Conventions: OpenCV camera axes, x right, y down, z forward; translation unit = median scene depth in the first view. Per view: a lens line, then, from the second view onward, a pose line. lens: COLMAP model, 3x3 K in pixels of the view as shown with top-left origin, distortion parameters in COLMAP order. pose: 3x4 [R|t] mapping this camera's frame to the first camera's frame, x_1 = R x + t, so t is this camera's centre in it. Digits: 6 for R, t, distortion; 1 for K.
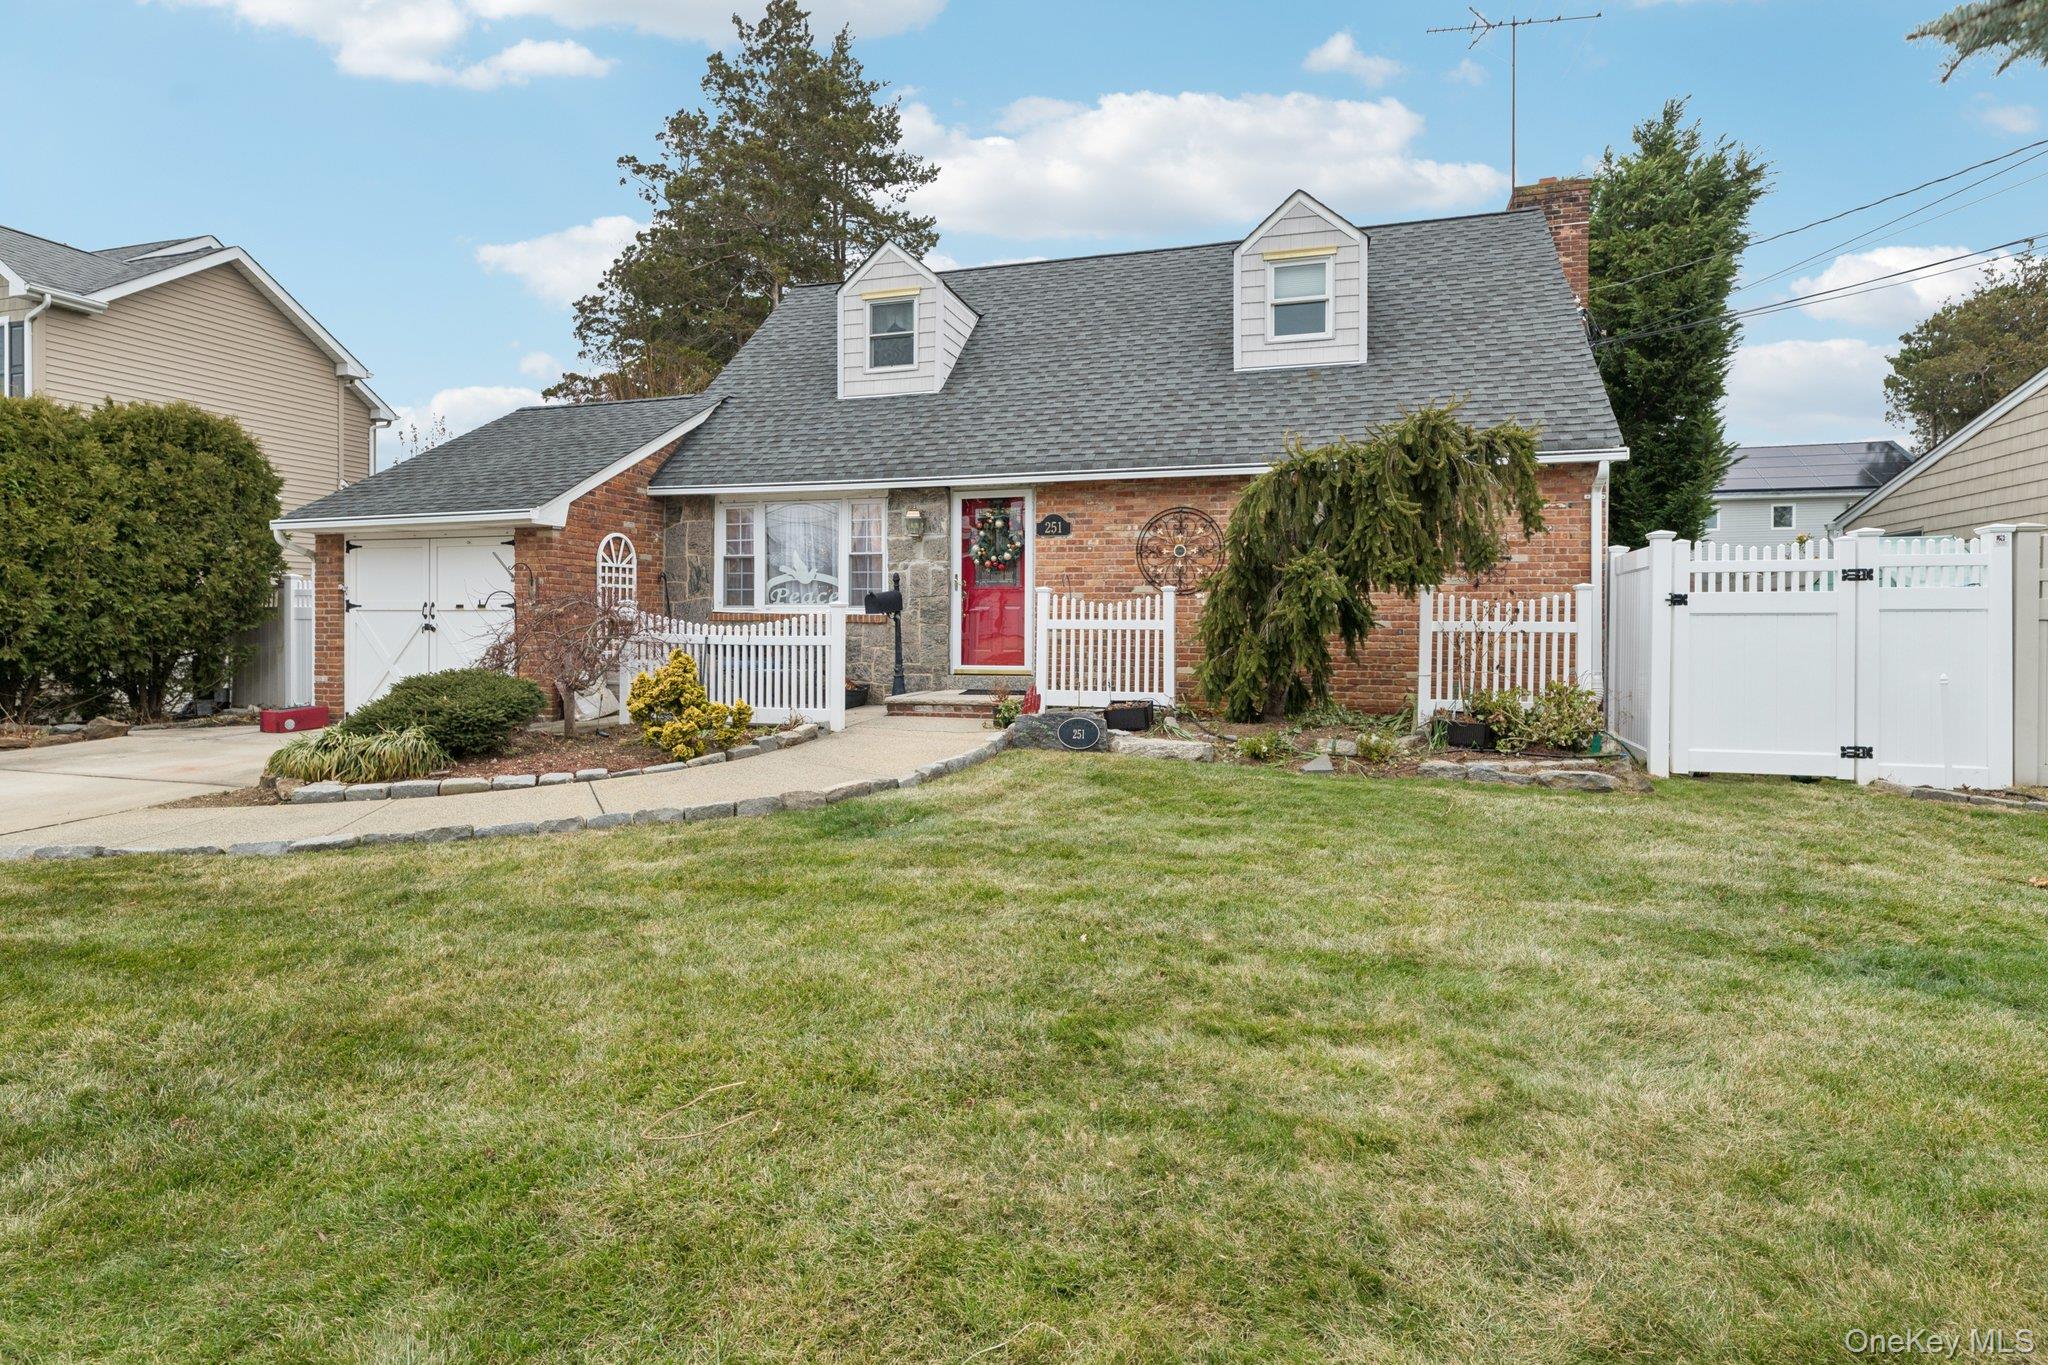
lens RADIAL K [[1032.2, 0, 1020.7], [0, 1032.2, 631.4], [0, 0, 1]] dist [0.000872, 0.000307]
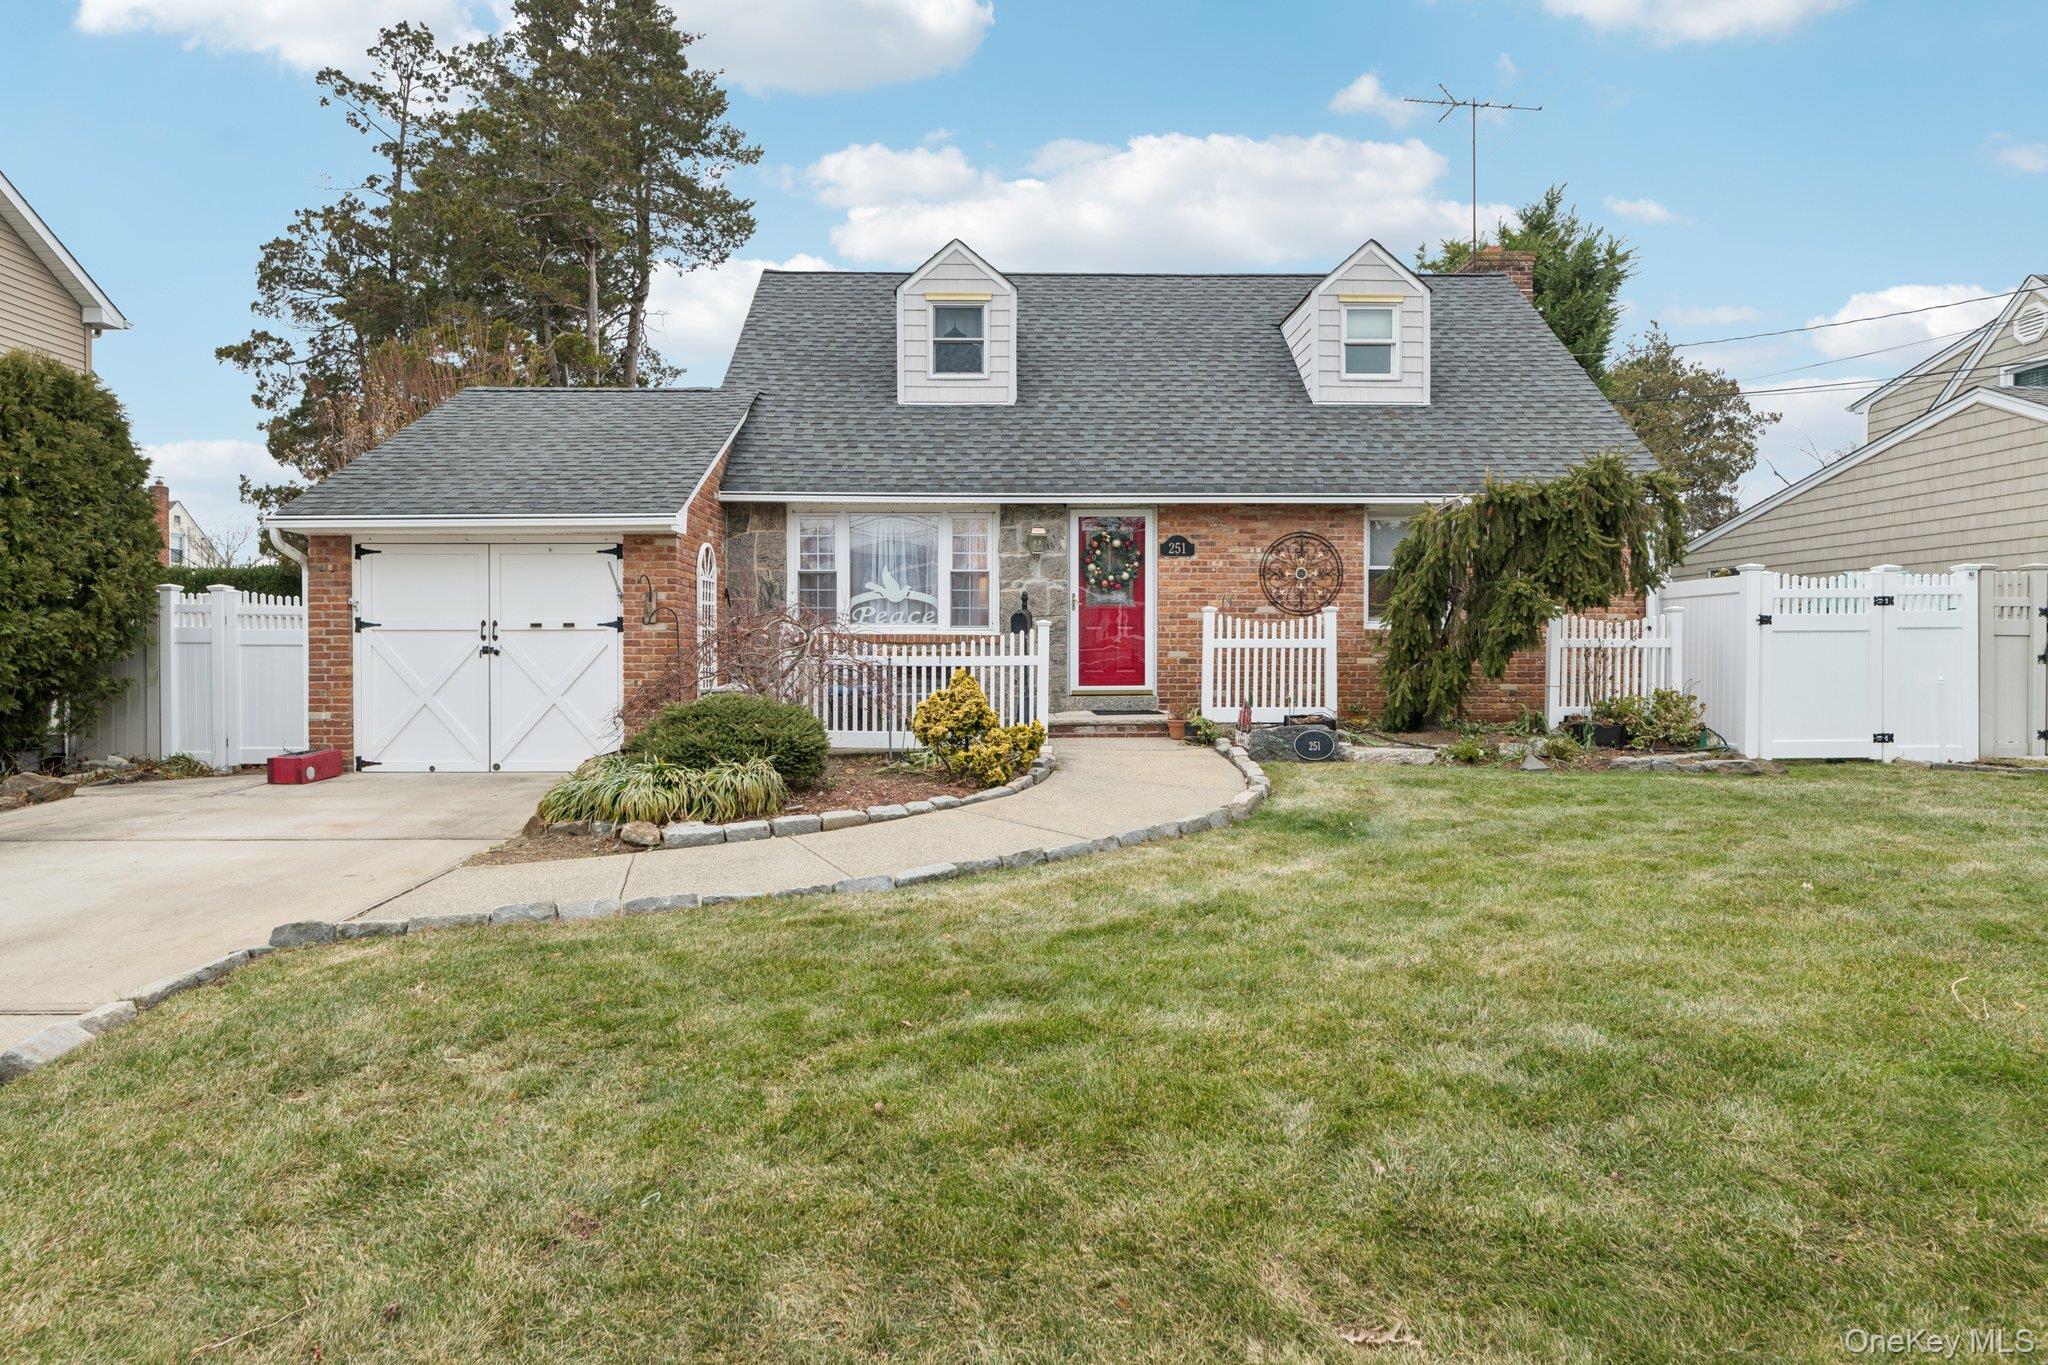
lens RADIAL K [[1114.0, 0, 1020.1], [0, 1114.0, 668.3], [0, 0, 1]] dist [0.003391, -0.000747]
pose [[0.948798, -0.010756, 0.315700, -0.447062], [0.007929, 0.999916, 0.010238, 0.004541], [-0.315783, -0.007211, 0.948804, 0.009678]]
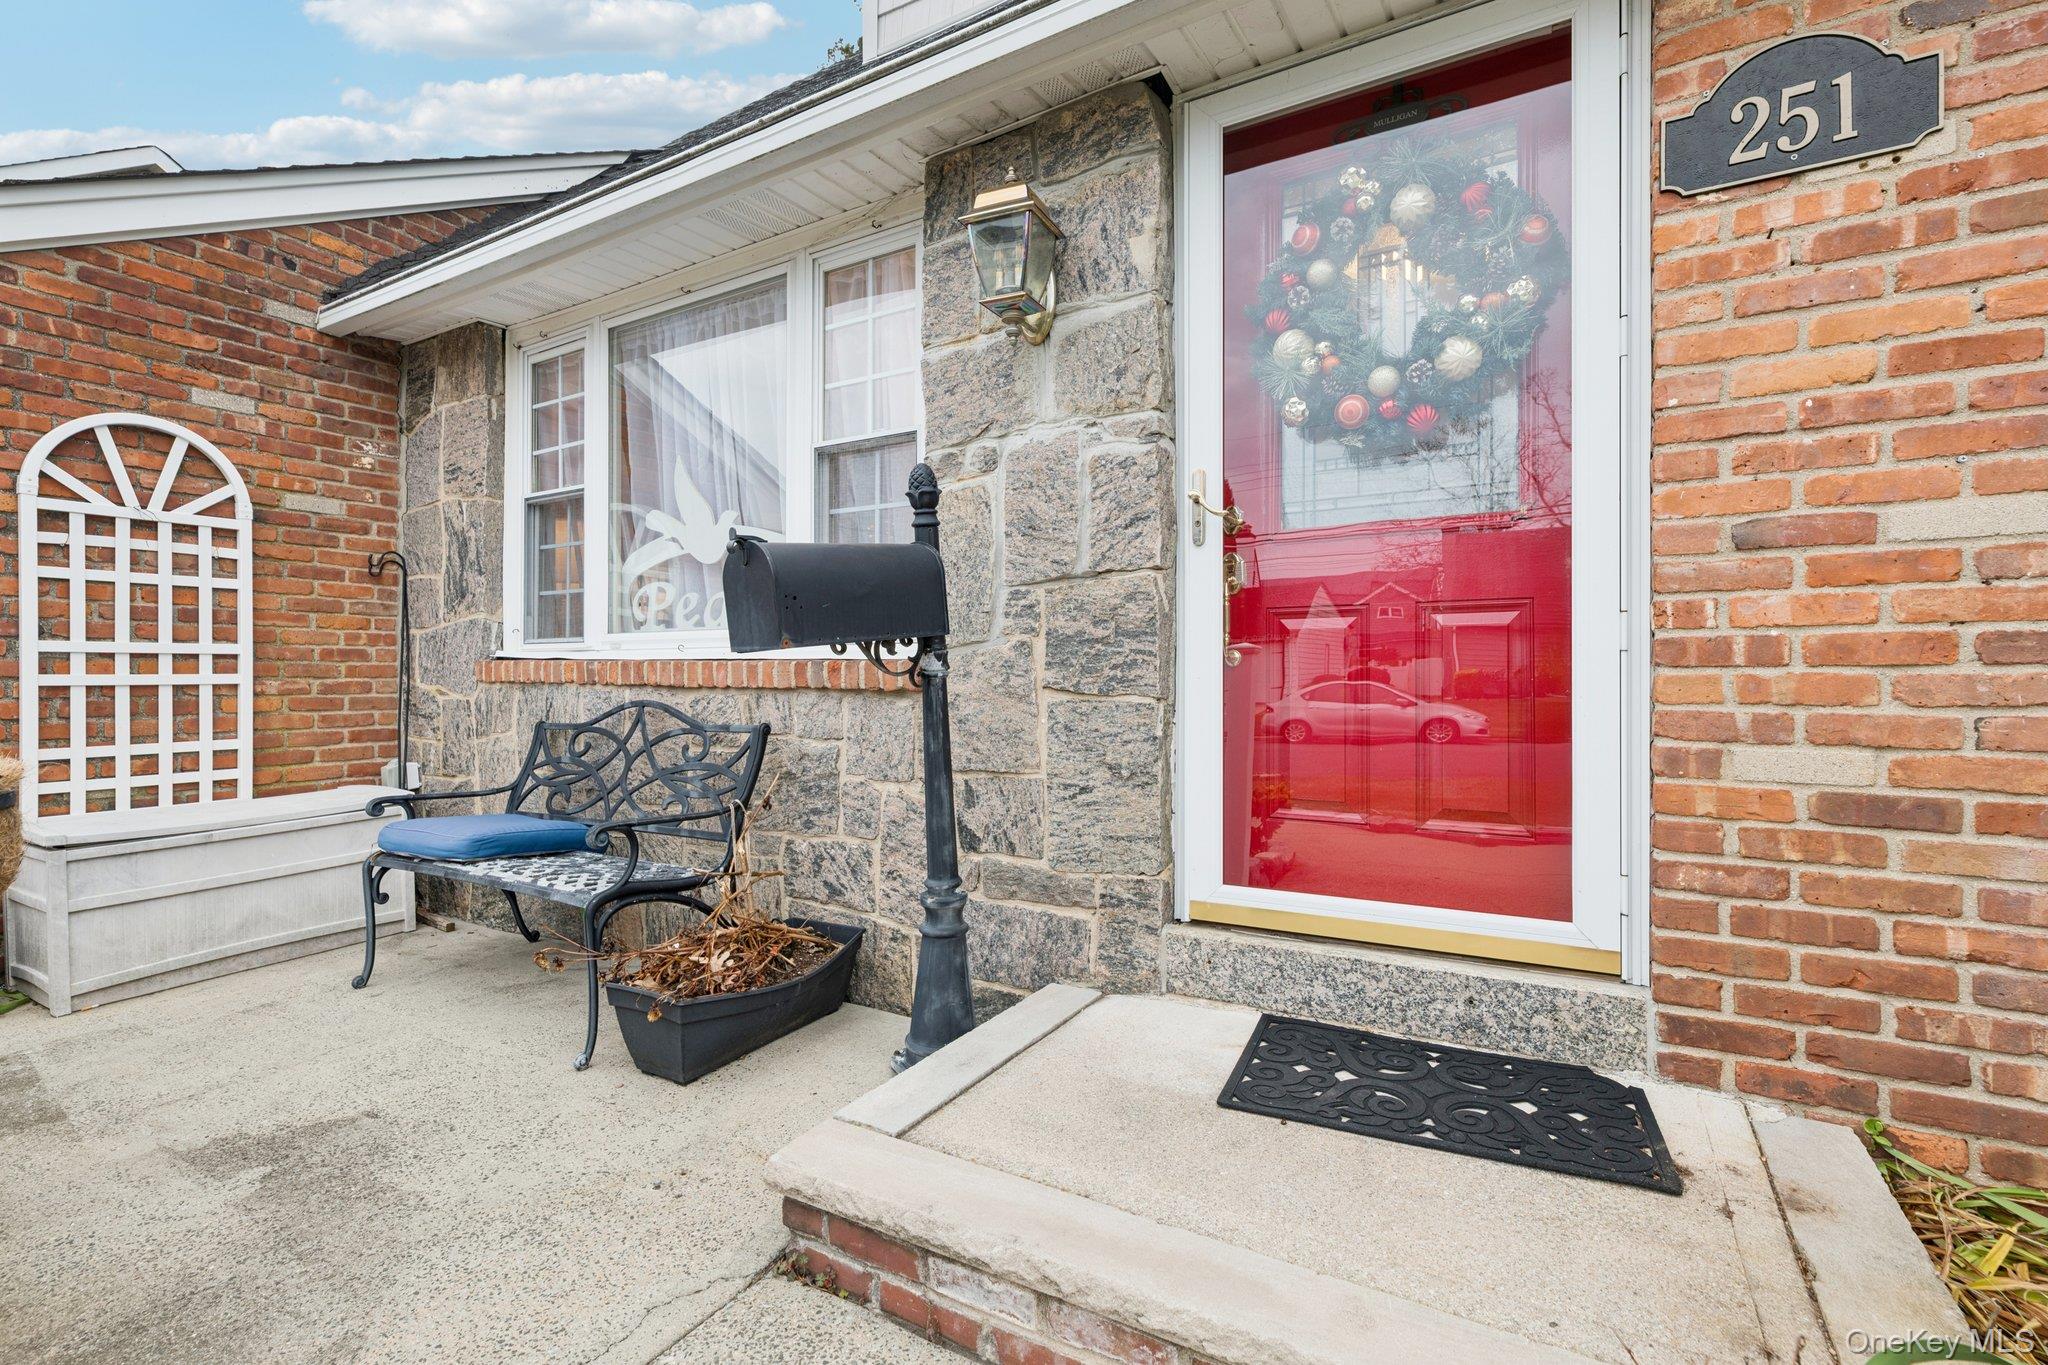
lens RADIAL K [[935.4, 0, 1016.9], [0, 935.4, 678.1], [0, 0, 1]] dist [0.002987, -0.000252]
pose [[0.967038, -0.004035, -0.254602, -0.049582], [0.001839, 0.999959, -0.008860, -0.009423], [0.254627, 0.008099, 0.967005, 0.797601]]
